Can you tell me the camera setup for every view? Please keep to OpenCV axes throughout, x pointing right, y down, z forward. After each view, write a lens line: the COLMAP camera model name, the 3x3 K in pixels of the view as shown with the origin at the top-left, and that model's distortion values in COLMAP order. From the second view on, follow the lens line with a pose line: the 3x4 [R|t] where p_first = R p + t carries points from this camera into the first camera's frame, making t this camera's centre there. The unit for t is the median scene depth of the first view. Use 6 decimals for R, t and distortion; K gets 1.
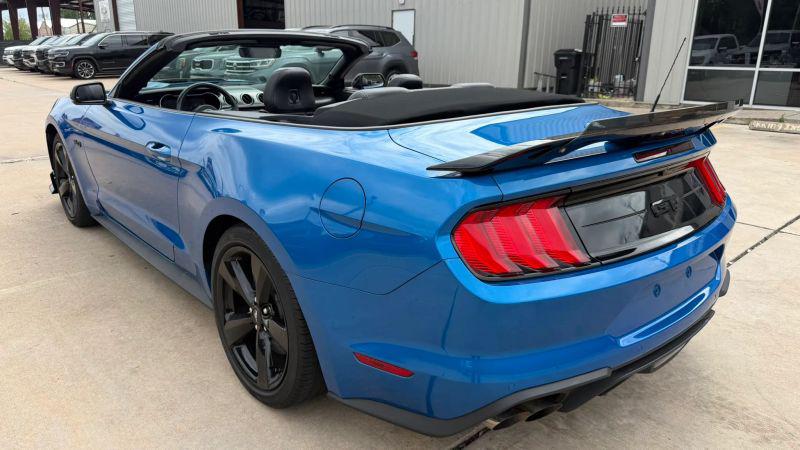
lens RADIAL K [[614.7, 0, 397.4], [0, 614.7, 227.9], [0, 0, 1]] dist [0.001949, -0.007212]
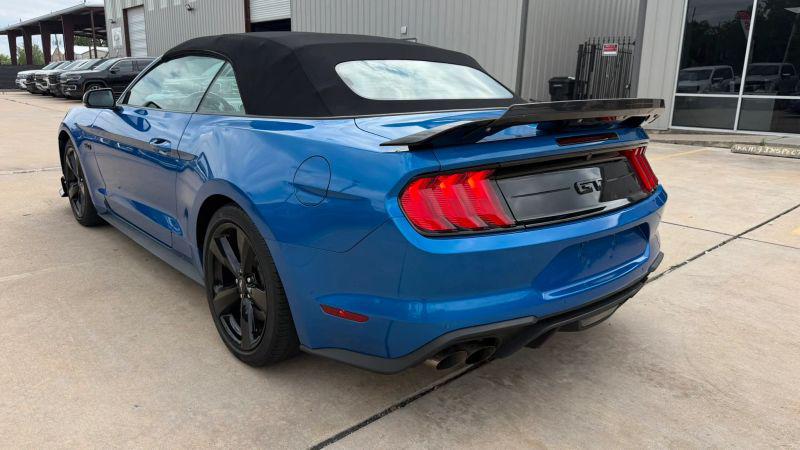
lens RADIAL K [[618.8, 0, 406.7], [0, 618.8, 226.0], [0, 0, 1]] dist [0.004907, -0.006819]
pose [[0.999947, 0.010108, 0.001883, 0.061303], [-0.009993, 0.998523, -0.053407, 0.077347], [-0.002420, 0.053385, 0.998571, -0.124927]]
